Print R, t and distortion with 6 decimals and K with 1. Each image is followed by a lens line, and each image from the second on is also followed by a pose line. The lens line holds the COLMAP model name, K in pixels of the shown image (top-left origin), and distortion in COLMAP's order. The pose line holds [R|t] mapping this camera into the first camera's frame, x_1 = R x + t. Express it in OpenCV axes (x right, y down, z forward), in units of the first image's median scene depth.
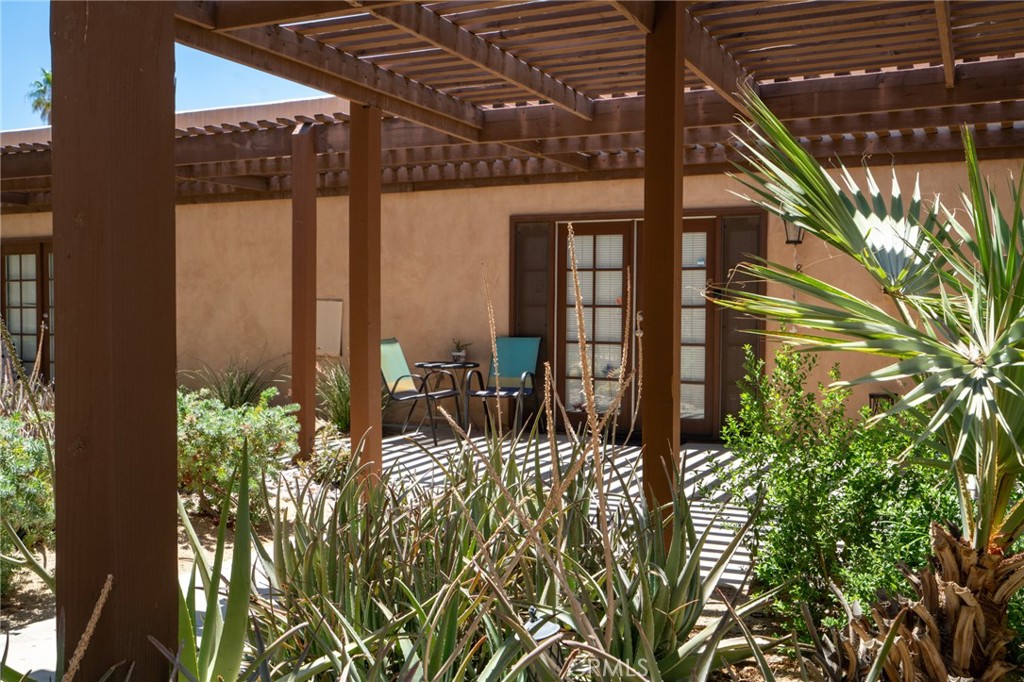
lens RADIAL K [[1005.3, 0, 511.9], [0, 1005.3, 341.5], [0, 0, 1]] dist [0.008344, 0.000000]
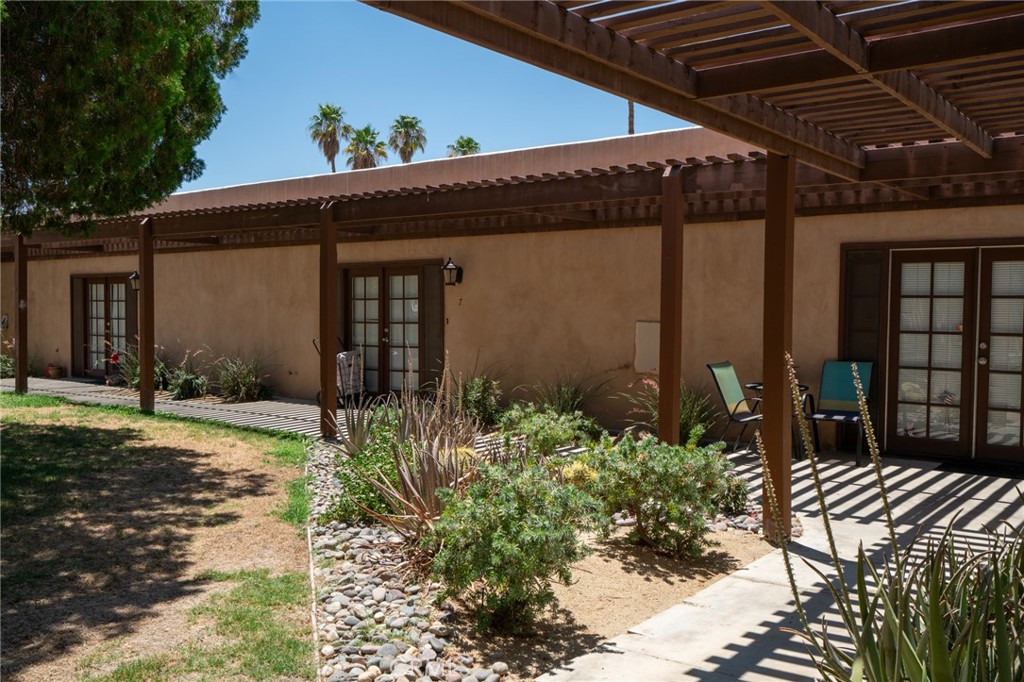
lens RADIAL K [[920.5, 0, 511.7], [0, 920.5, 341.7], [0, 0, 1]] dist [-0.001296, 0.023212]
pose [[0.976213, 0.011058, -0.216530, -0.129581], [-0.010072, 0.999933, 0.005659, -0.027198], [0.216578, -0.003343, 0.976260, 0.003848]]
